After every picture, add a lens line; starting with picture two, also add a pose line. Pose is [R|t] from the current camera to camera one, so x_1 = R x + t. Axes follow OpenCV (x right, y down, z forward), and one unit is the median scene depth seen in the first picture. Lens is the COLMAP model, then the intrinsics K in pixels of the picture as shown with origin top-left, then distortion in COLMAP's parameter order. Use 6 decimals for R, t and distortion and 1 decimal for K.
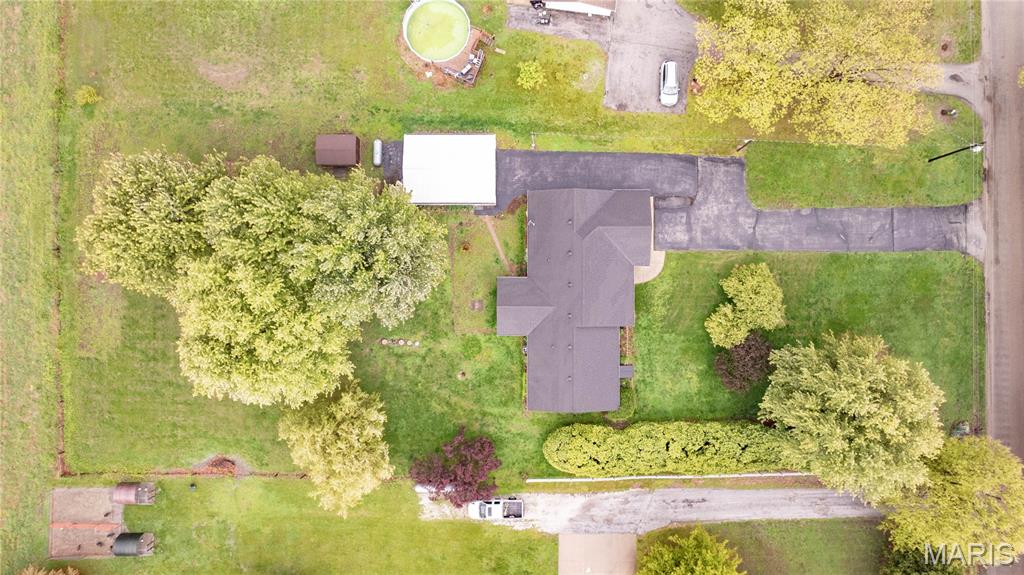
lens RADIAL K [[743.7, 0, 512.3], [0, 743.7, 288.2], [0, 0, 1]] dist [-0.036346, 0.039220]
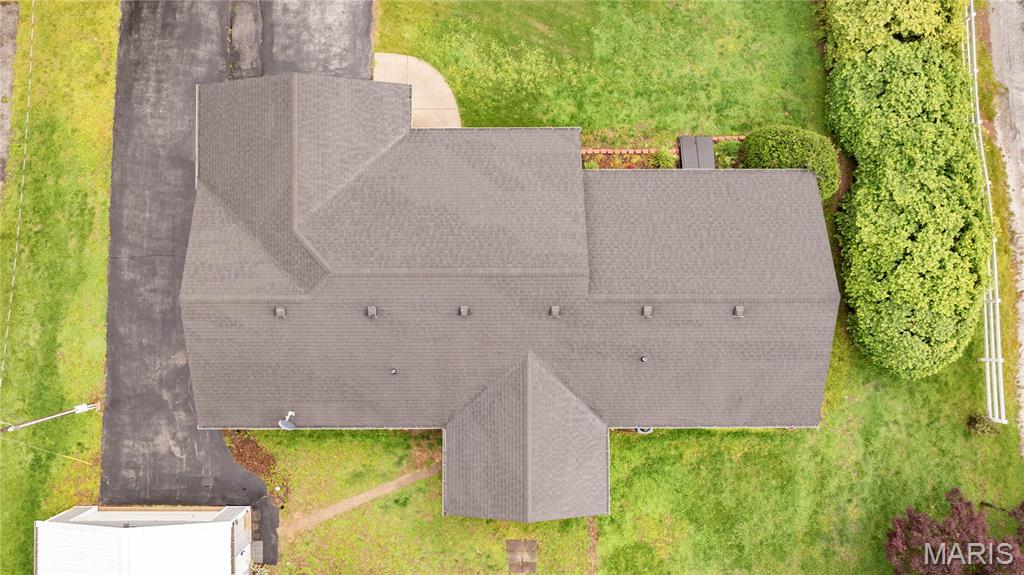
lens RADIAL K [[743.7, 0, 511.6], [0, 743.7, 287.6], [0, 0, 1]] dist [-0.036346, 0.039220]
pose [[-0.007369, -0.998936, 0.045533, 0.069685], [0.999048, -0.005397, 0.043289, 0.002611], [-0.042998, 0.045809, 0.998024, 0.632902]]
